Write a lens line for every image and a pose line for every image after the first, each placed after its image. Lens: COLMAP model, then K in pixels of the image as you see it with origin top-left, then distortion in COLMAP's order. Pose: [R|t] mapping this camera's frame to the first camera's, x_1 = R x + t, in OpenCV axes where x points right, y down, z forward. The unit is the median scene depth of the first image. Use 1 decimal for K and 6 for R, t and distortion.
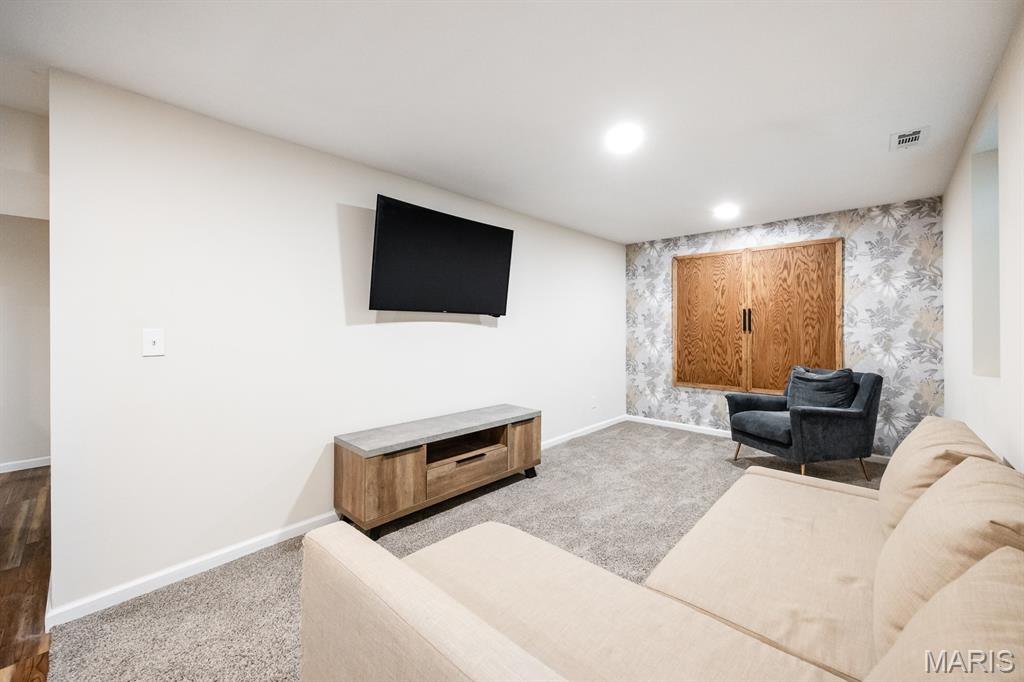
lens RADIAL K [[387.9, 0, 514.5], [0, 387.9, 343.3], [0, 0, 1]] dist [-0.000421, -0.000138]
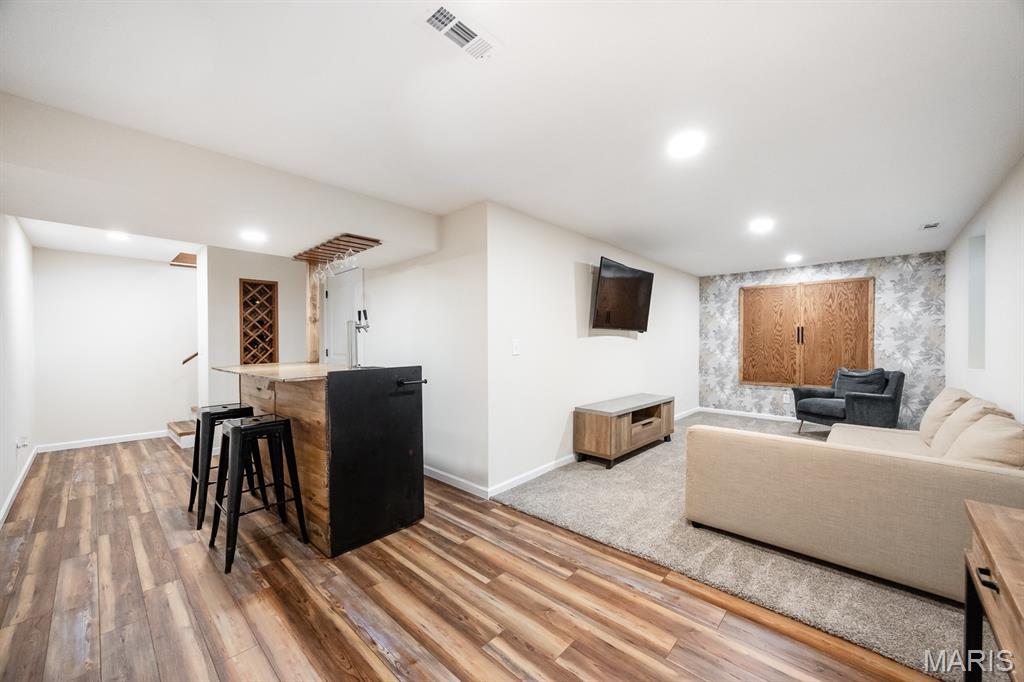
lens RADIAL K [[381.1, 0, 510.8], [0, 381.1, 359.0], [0, 0, 1]] dist [0.000267, -0.000135]
pose [[0.999958, 0.001162, 0.009083, -0.497380], [-0.001219, 0.999980, 0.006220, 0.020341], [-0.009076, -0.006231, 0.999939, -0.386672]]
